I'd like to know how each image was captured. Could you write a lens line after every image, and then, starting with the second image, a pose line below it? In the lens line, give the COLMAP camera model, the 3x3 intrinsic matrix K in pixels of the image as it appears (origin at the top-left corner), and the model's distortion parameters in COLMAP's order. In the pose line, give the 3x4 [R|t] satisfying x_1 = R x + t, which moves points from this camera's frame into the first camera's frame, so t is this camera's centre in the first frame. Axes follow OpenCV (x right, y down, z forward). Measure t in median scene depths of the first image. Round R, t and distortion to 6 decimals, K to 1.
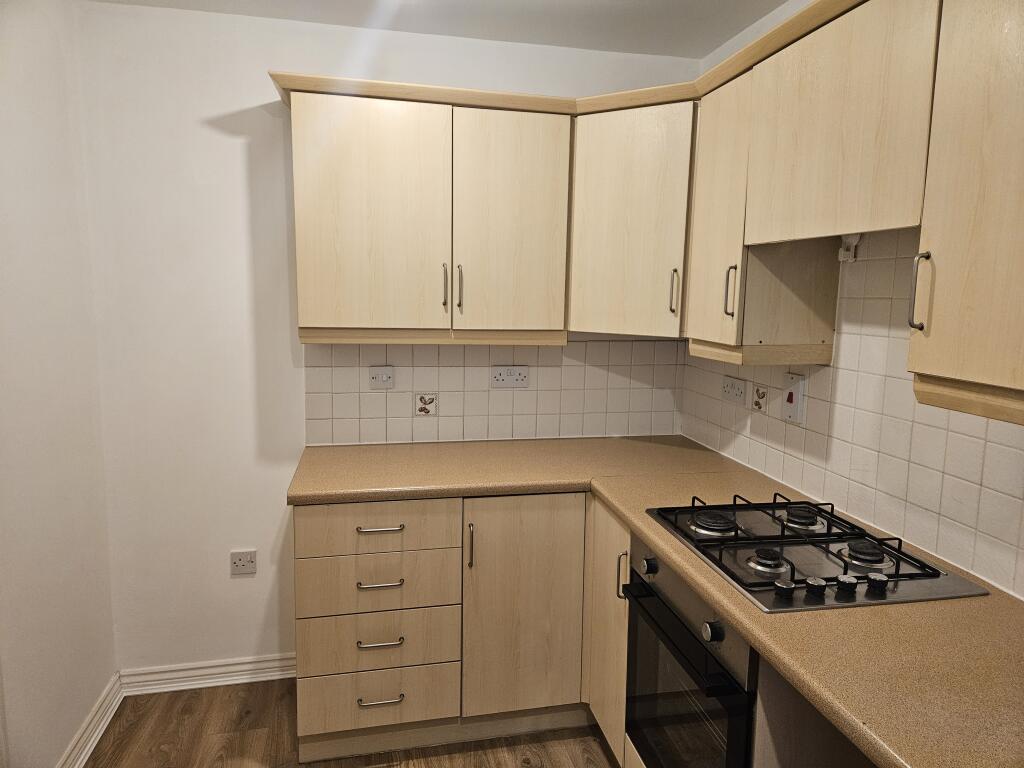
lens RADIAL K [[679.8, 0, 513.1], [0, 679.8, 377.6], [0, 0, 1]] dist [0.081103, -0.069973]
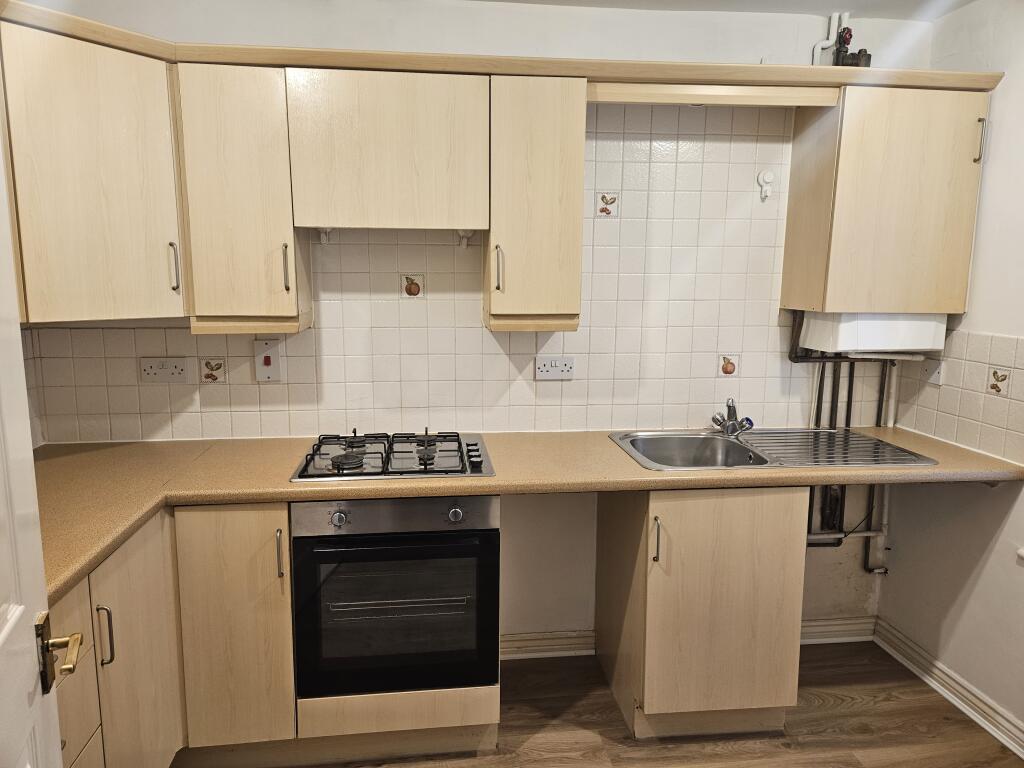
lens RADIAL K [[679.8, 0, 513.1], [0, 679.8, 377.6], [0, 0, 1]] dist [0.081103, -0.069973]
pose [[0.069652, -0.165933, 0.983674, -0.688426], [0.128640, 0.979330, 0.156092, -0.068383], [-0.989242, 0.115668, 0.089558, 0.492251]]
